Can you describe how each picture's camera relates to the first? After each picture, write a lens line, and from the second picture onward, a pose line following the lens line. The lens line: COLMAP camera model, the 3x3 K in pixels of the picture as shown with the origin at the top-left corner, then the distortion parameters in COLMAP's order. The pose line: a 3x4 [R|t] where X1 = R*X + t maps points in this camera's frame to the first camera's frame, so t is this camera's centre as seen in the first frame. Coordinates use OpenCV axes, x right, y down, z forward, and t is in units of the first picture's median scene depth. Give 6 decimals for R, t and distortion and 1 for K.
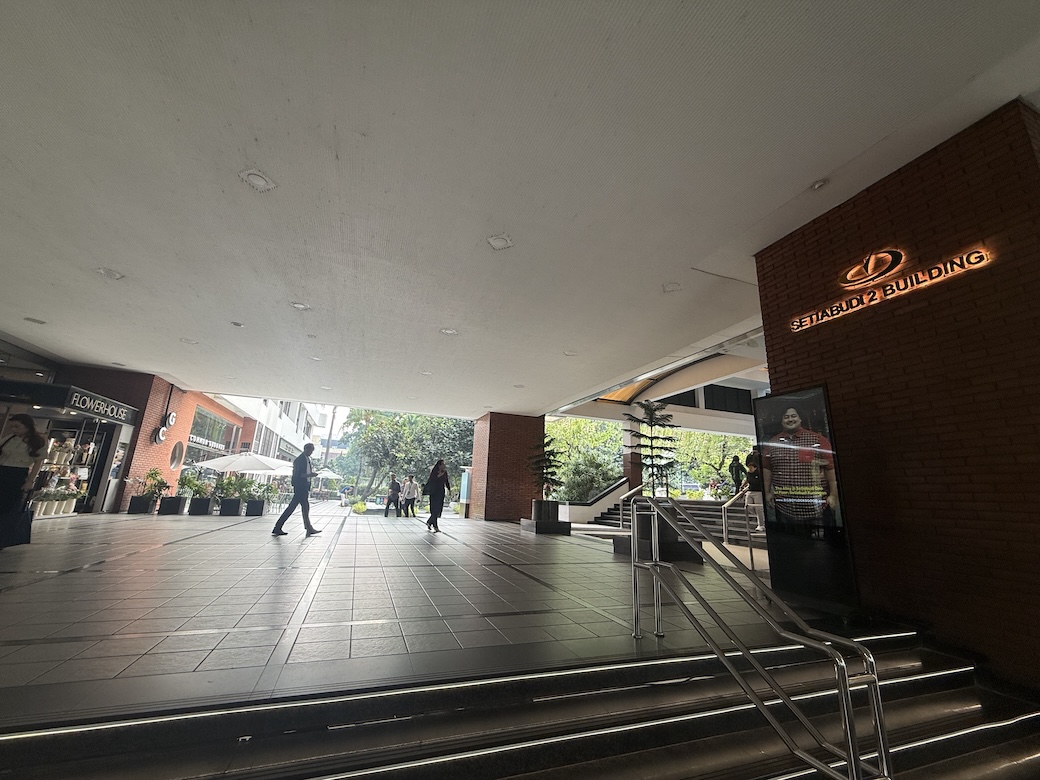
lens RADIAL K [[413.0, 0, 518.2], [0, 413.0, 389.8], [0, 0, 1]] dist [0.001358, 0.000066]
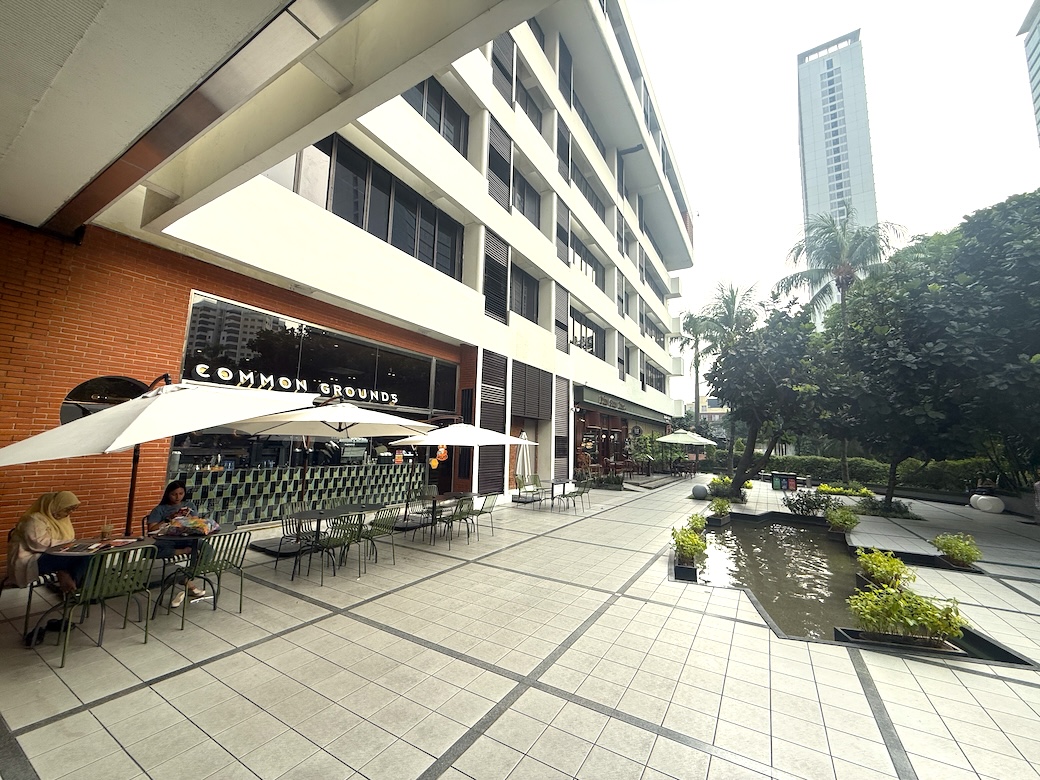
lens RADIAL K [[413.0, 0, 519.6], [0, 413.0, 392.9], [0, 0, 1]] dist [0.001358, 0.000066]
pose [[0.619877, -0.125678, -0.774569, -0.142502], [0.198189, 0.980164, -0.000429, 0.104352], [0.759259, -0.153245, 0.632489, 0.513698]]
